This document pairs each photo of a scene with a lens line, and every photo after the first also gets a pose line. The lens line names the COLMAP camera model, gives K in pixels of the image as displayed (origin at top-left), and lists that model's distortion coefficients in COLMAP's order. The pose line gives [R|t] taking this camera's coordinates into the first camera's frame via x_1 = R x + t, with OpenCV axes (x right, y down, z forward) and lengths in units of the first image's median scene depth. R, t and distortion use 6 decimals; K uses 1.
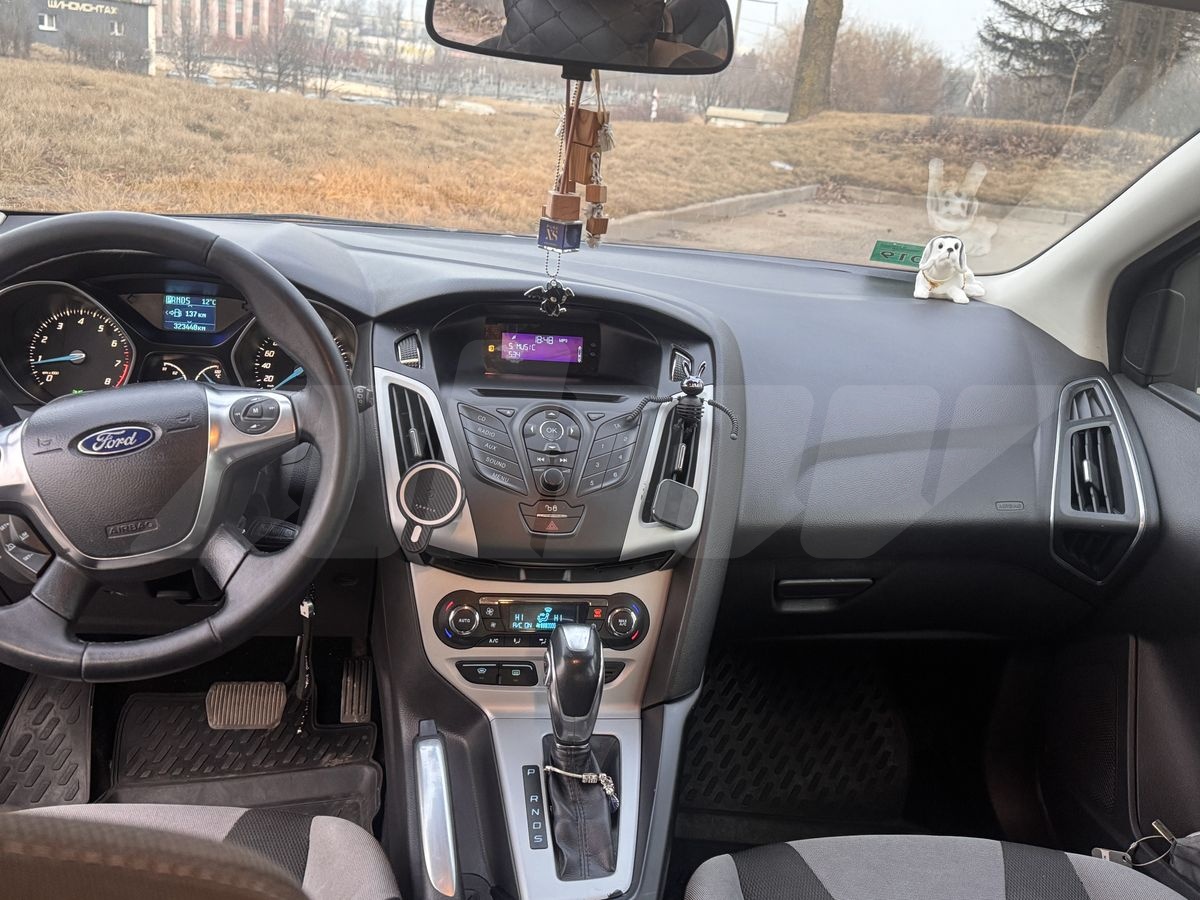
lens RADIAL K [[1145.2, 0, 600.0], [0, 1145.2, 450.0], [0, 0, 1]] dist [0.150815, -0.257099]
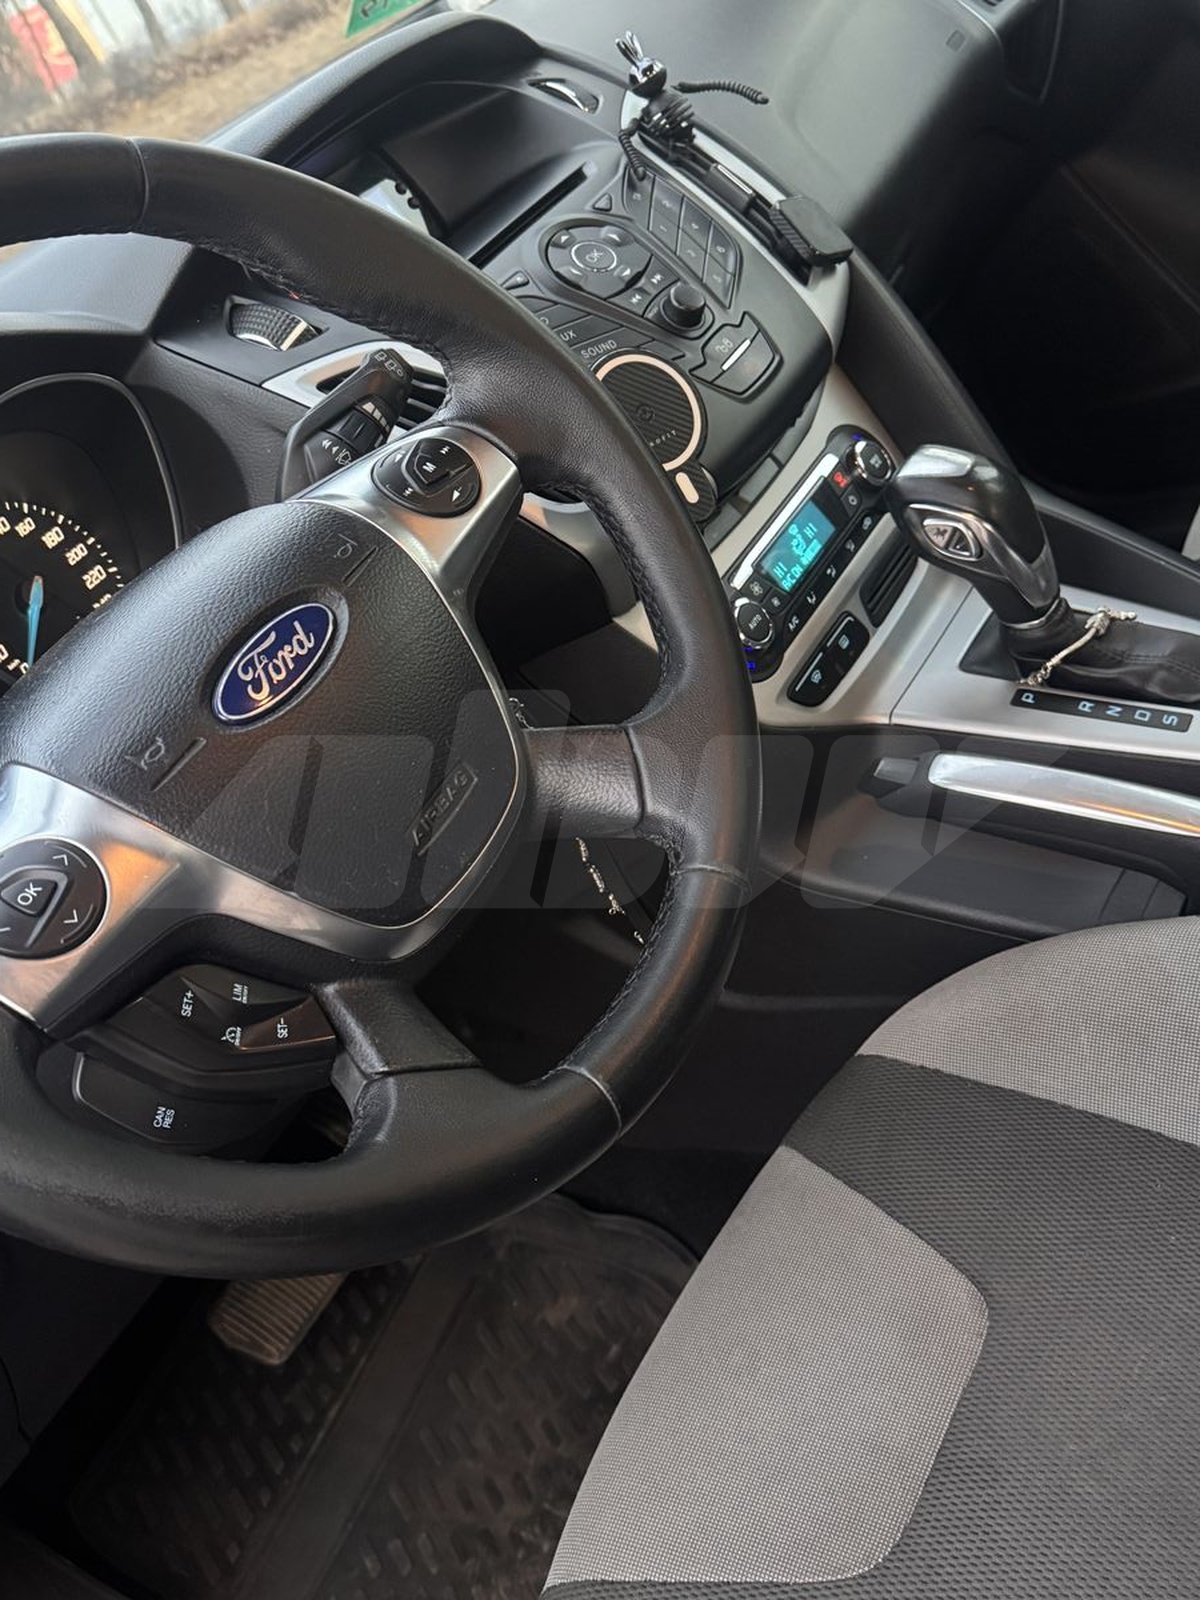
lens RADIAL K [[1527.0, 0, 600.0], [0, 1527.0, 800.0], [0, 0, 1]] dist [0.150815, -0.257099]
pose [[0.554101, -0.706607, 0.440090, -0.526899], [0.664095, 0.693990, 0.278130, -0.040247], [-0.501946, 0.138149, 0.853794, 0.436748]]
